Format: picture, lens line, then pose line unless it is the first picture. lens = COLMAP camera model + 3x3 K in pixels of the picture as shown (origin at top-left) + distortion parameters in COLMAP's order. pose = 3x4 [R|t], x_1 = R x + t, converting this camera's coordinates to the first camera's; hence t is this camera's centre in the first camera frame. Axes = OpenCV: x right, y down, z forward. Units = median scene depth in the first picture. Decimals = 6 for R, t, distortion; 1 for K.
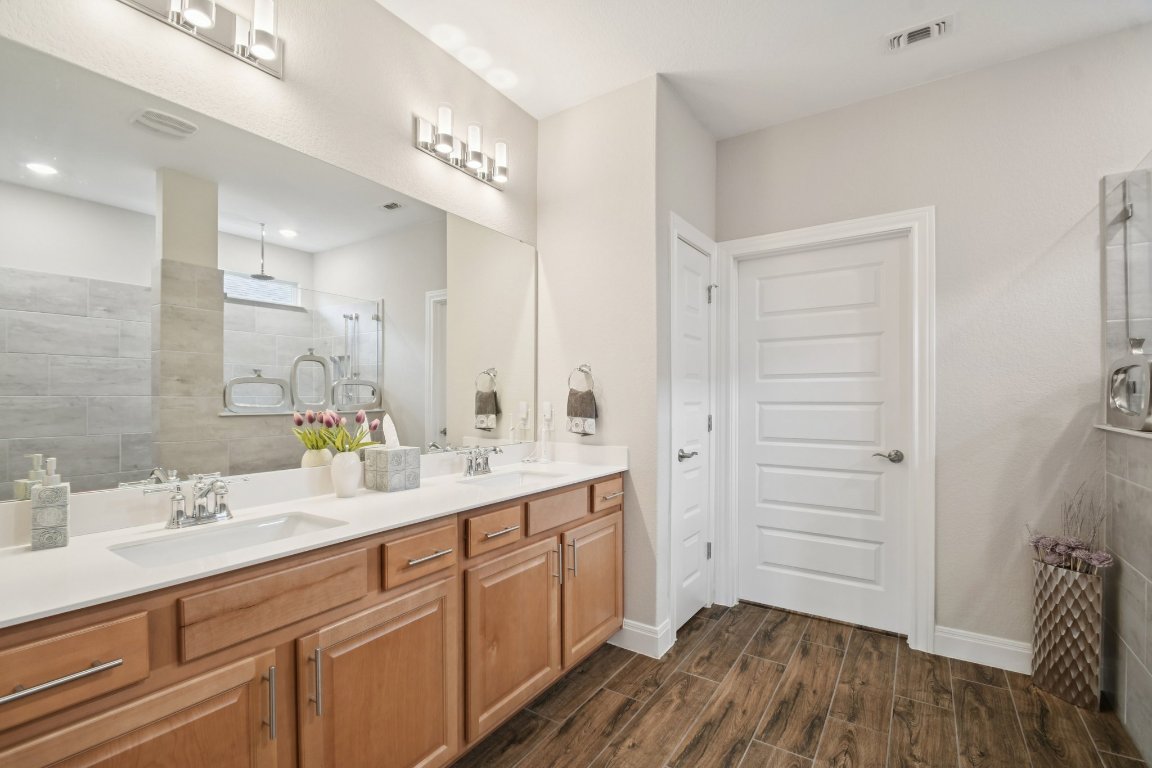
lens RADIAL K [[500.9, 0, 573.7], [0, 500.9, 404.5], [0, 0, 1]] dist [-0.011472, -0.007946]
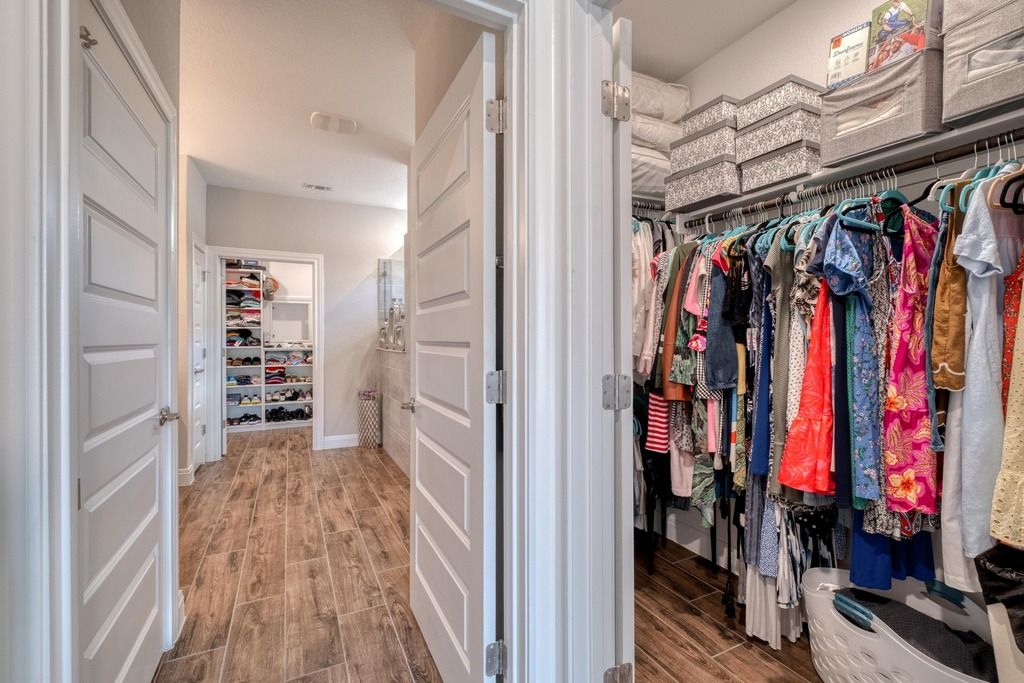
lens RADIAL K [[444.0, 0, 507.2], [0, 444.0, 335.9], [0, 0, 1]] dist [-0.001111, -0.000711]
pose [[0.498004, 0.007765, 0.867140, -0.710816], [0.010882, 0.999825, -0.015203, 0.017738], [-0.867107, 0.017007, 0.497832, -0.857351]]
